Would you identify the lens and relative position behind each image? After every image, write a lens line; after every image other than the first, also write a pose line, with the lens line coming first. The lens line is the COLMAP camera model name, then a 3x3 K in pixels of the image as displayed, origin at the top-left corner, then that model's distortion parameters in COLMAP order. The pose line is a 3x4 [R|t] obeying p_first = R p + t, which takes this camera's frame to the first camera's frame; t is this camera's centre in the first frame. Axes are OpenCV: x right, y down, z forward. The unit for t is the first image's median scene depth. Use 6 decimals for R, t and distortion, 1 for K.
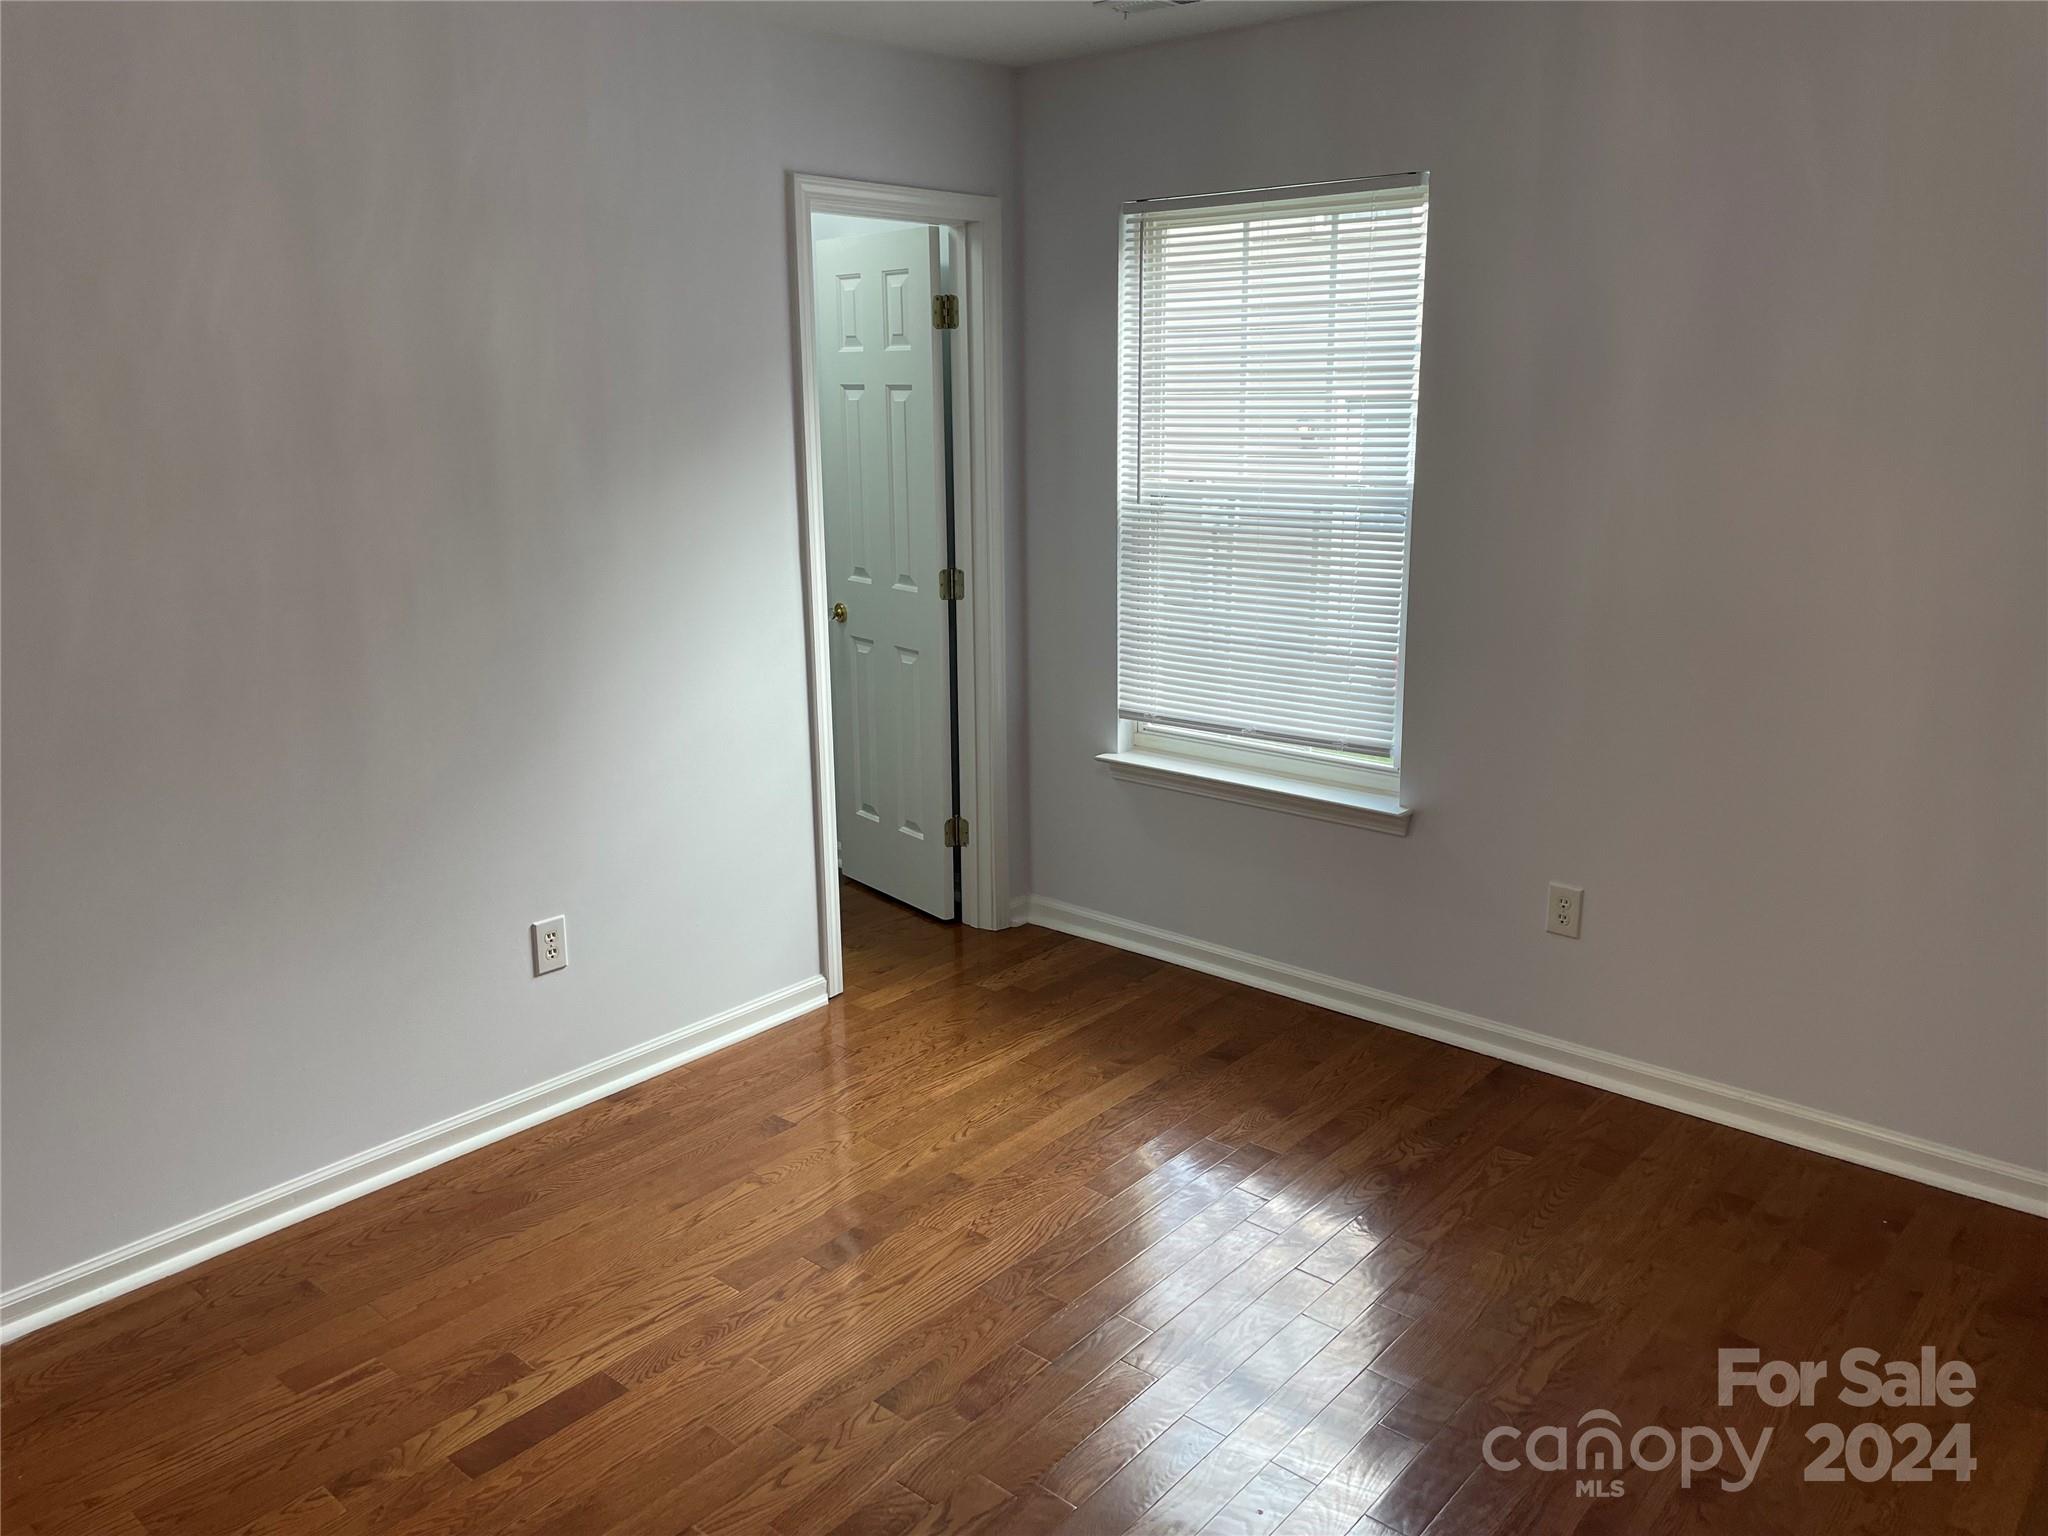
lens RADIAL K [[1525.2, 0, 1024.0], [0, 1525.2, 768.0], [0, 0, 1]] dist [0.001344, 0.000431]
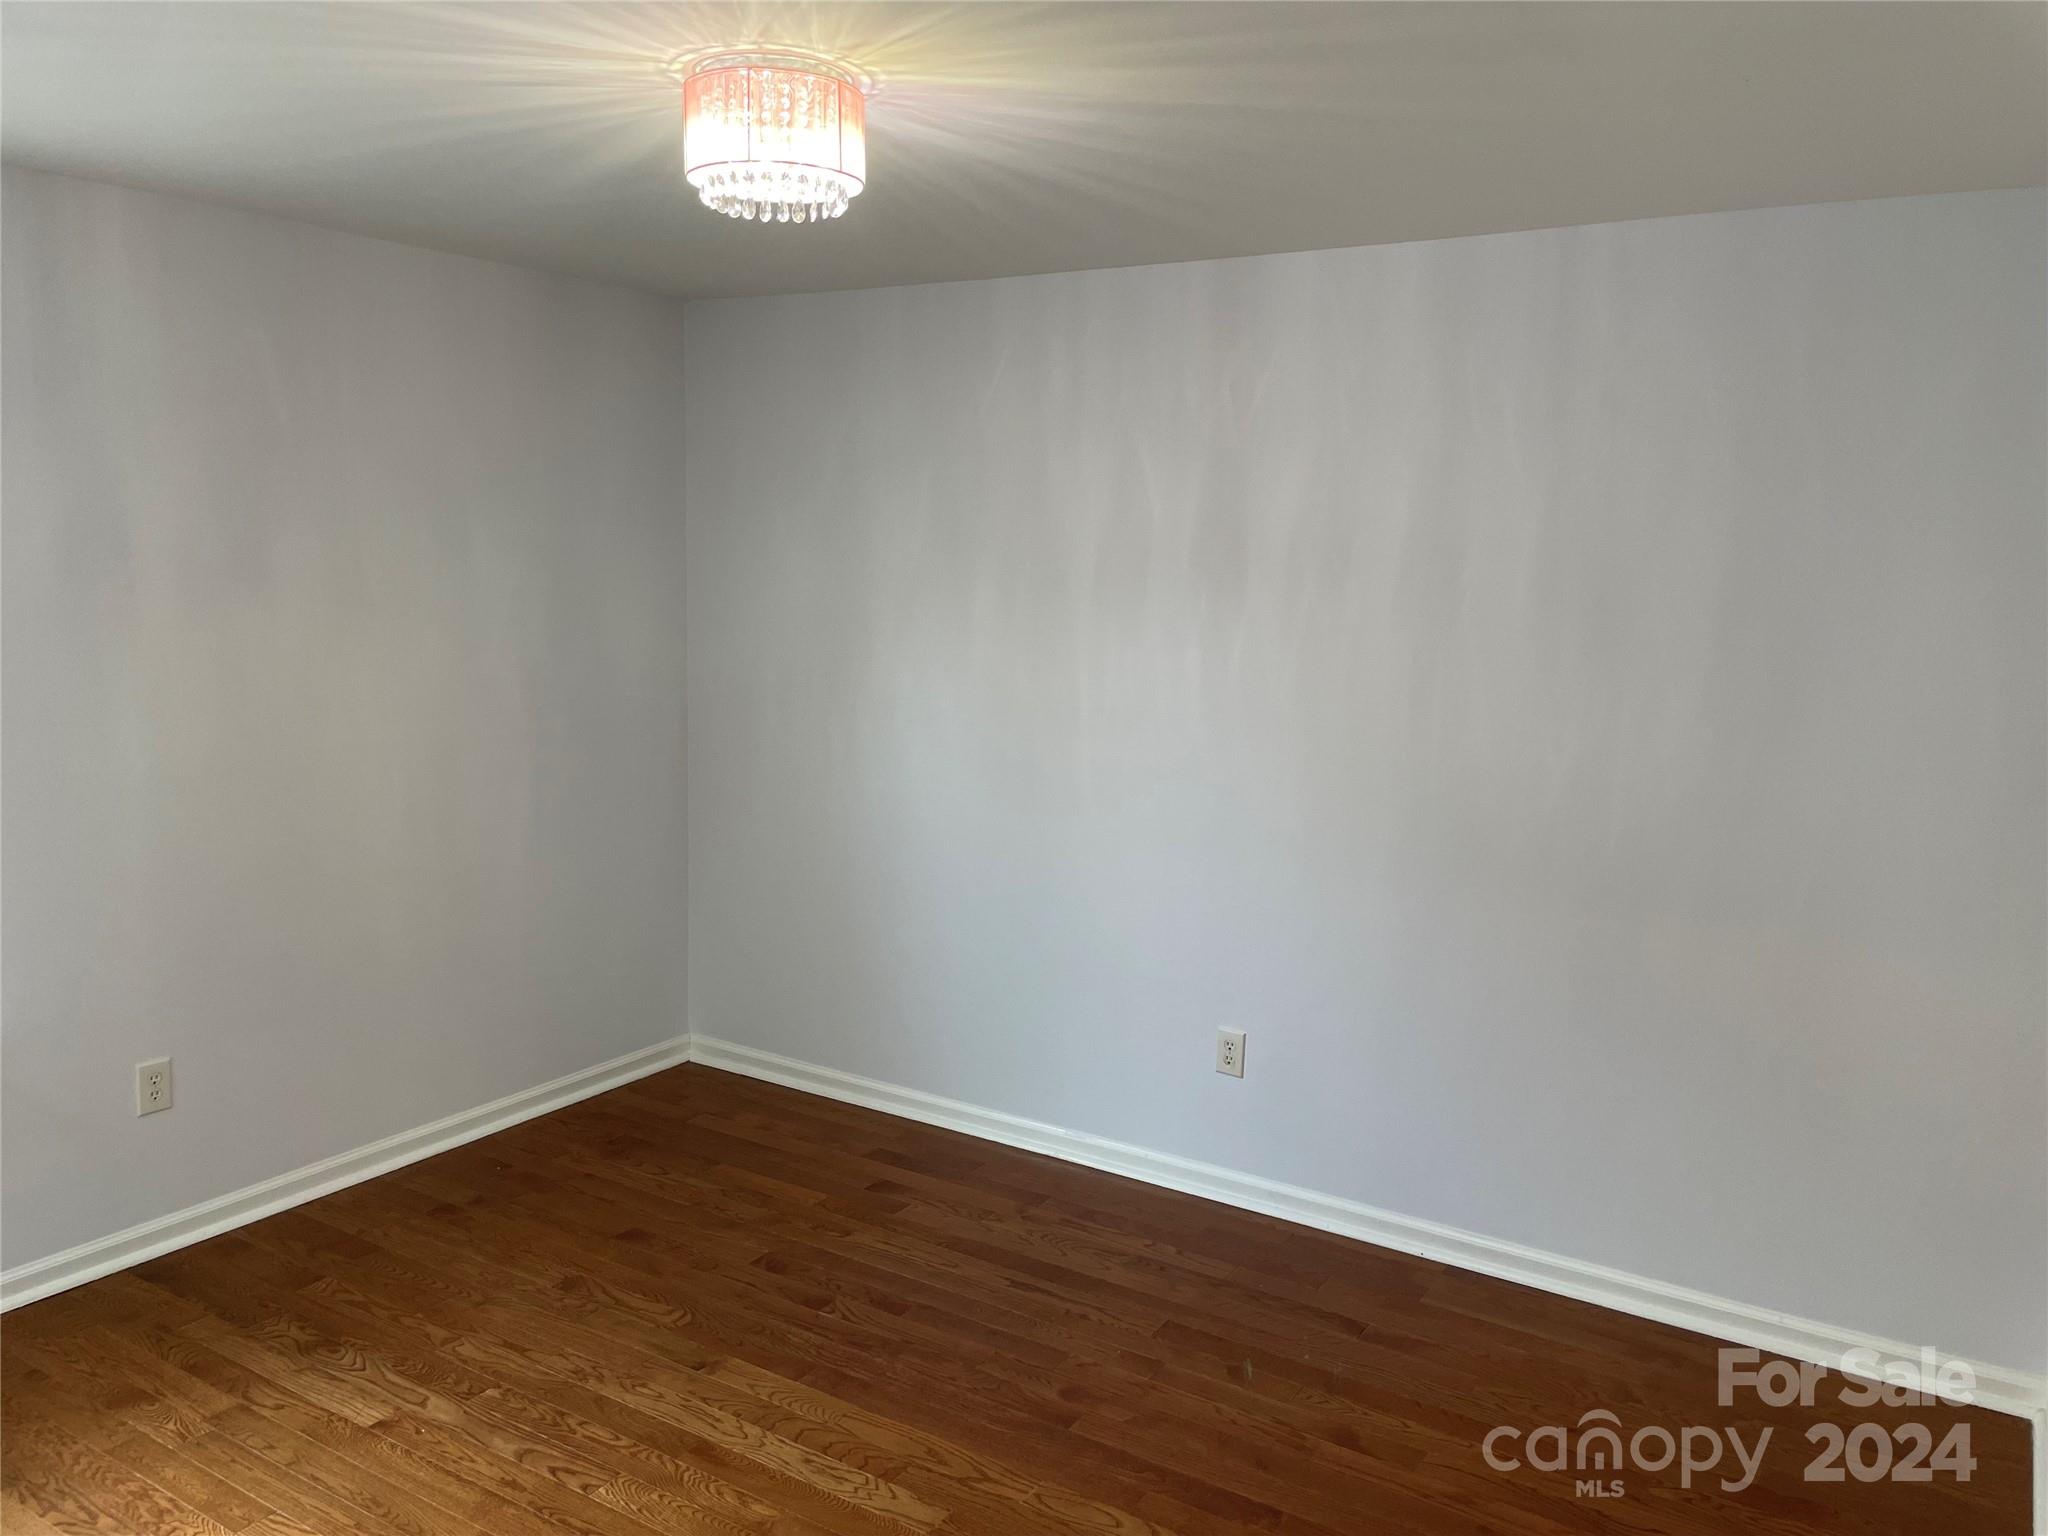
lens RADIAL K [[1525.2, 0, 1024.0], [0, 1525.2, 768.0], [0, 0, 1]] dist [0.001344, 0.000431]
pose [[-0.151752, -0.134982, 0.979158, -0.759781], [0.219477, 0.961299, 0.166535, -0.165627], [-0.963743, 0.240175, -0.116254, 0.568973]]
